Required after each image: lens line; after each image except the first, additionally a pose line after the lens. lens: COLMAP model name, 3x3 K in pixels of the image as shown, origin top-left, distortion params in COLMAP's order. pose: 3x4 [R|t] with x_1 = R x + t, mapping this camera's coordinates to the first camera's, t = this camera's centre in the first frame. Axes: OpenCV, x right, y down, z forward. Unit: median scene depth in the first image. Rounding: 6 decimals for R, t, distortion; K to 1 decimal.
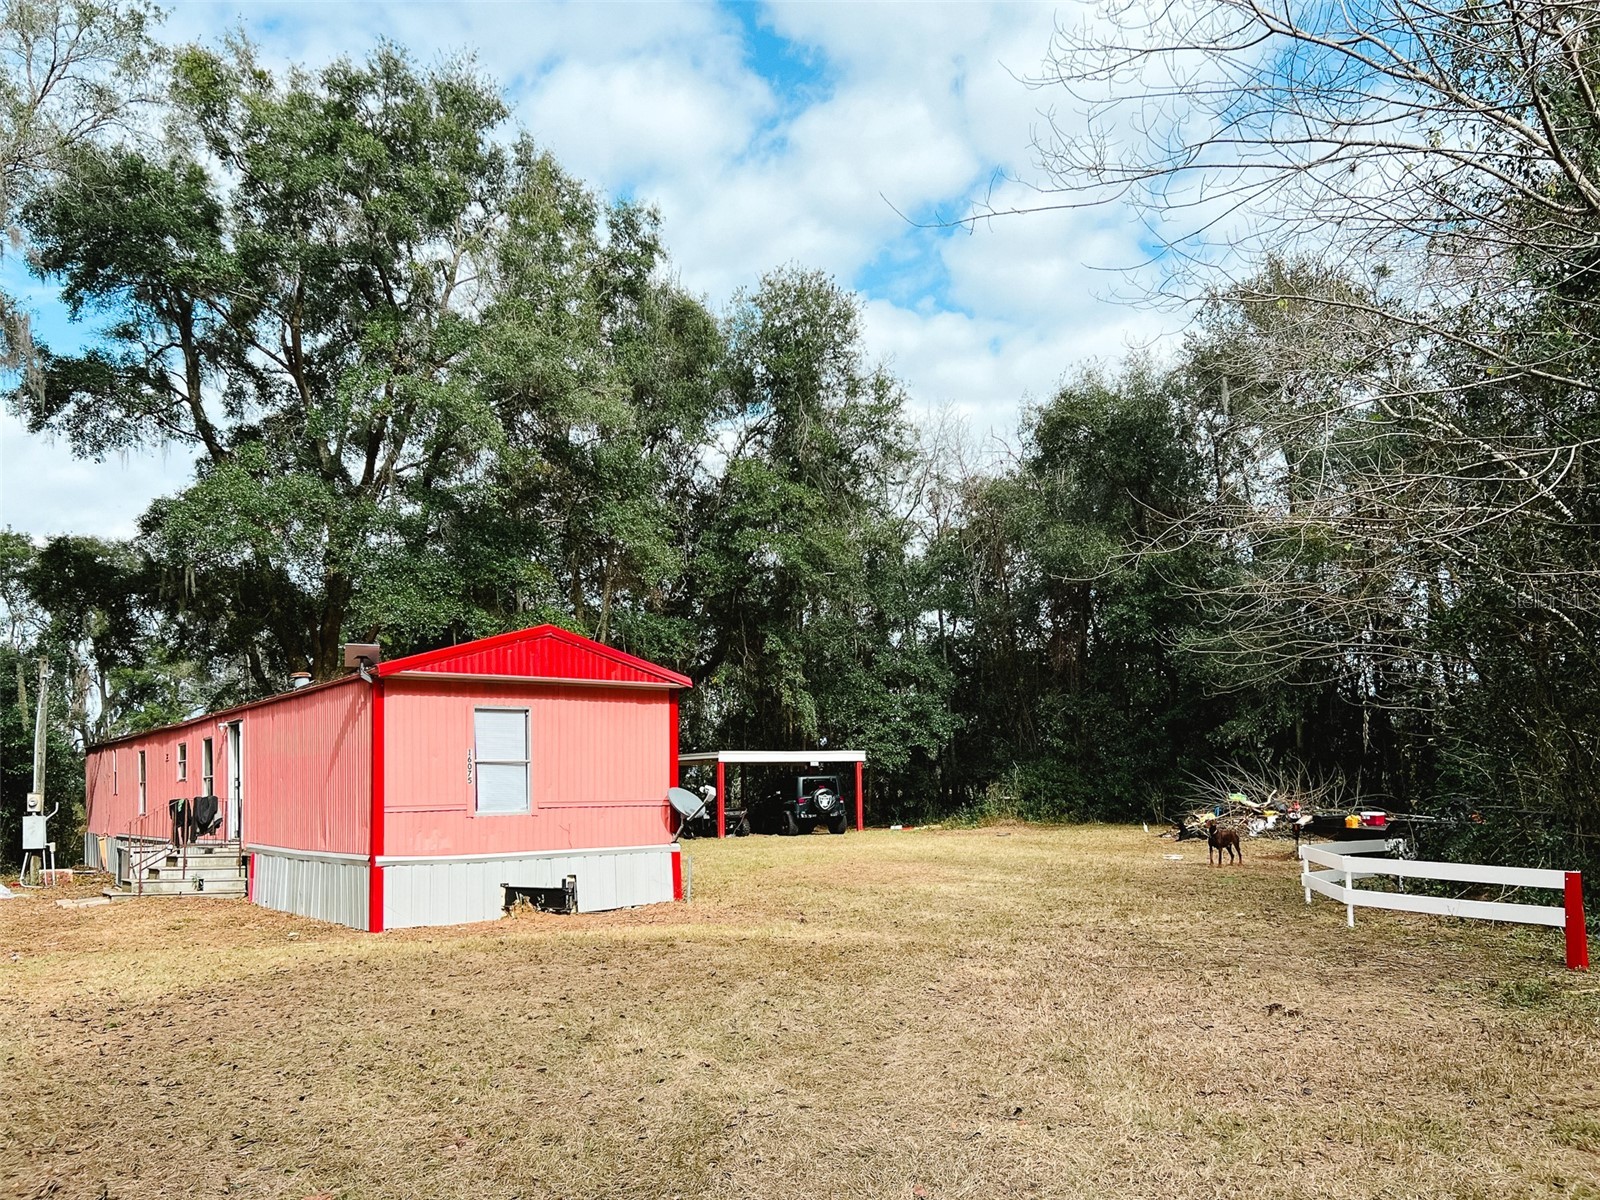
lens RADIAL K [[1201.7, 0, 806.8], [0, 1201.7, 710.4], [0, 0, 1]] dist [-0.005979, -0.001477]
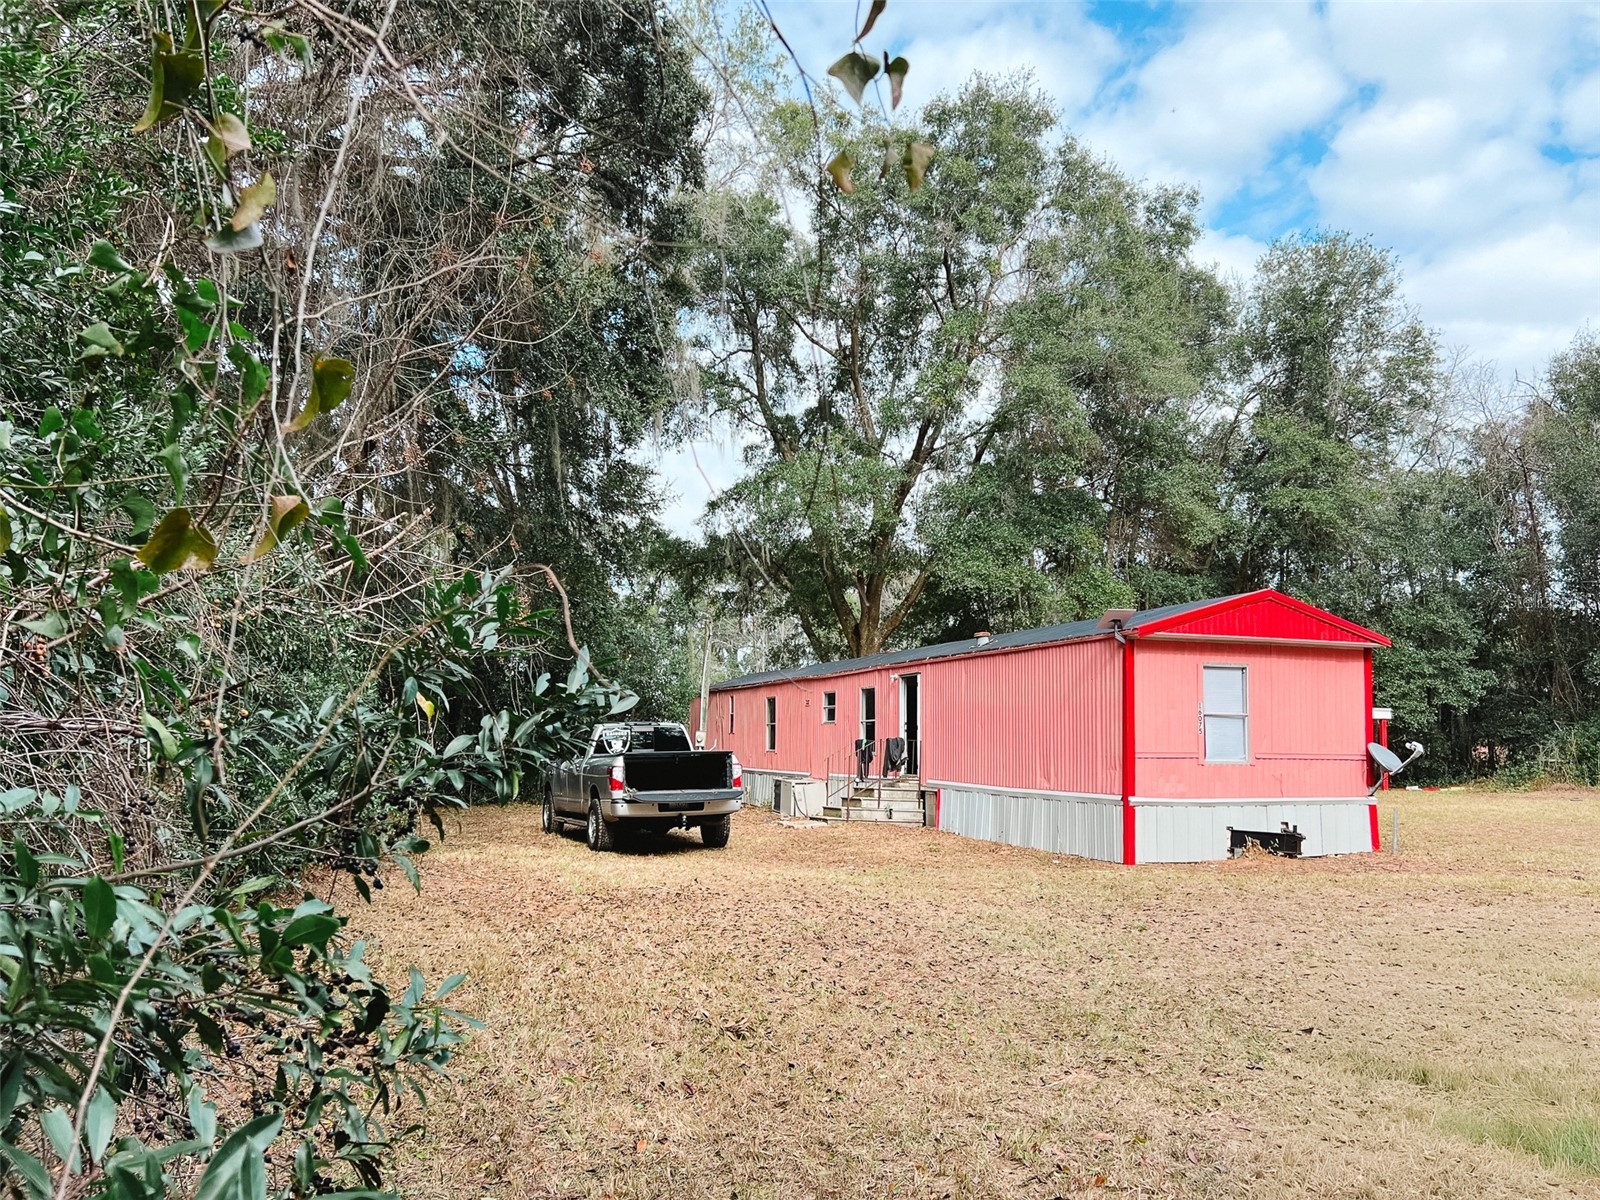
lens RADIAL K [[1166.8, 0, 800.0], [0, 1166.8, 600.0], [0, 0, 1]] dist [0.103003, -0.217207]
pose [[0.954261, -0.009162, -0.298835, -0.242844], [-0.006475, 0.998663, -0.051294, -0.003861], [0.298905, 0.050883, 0.952925, -0.122976]]
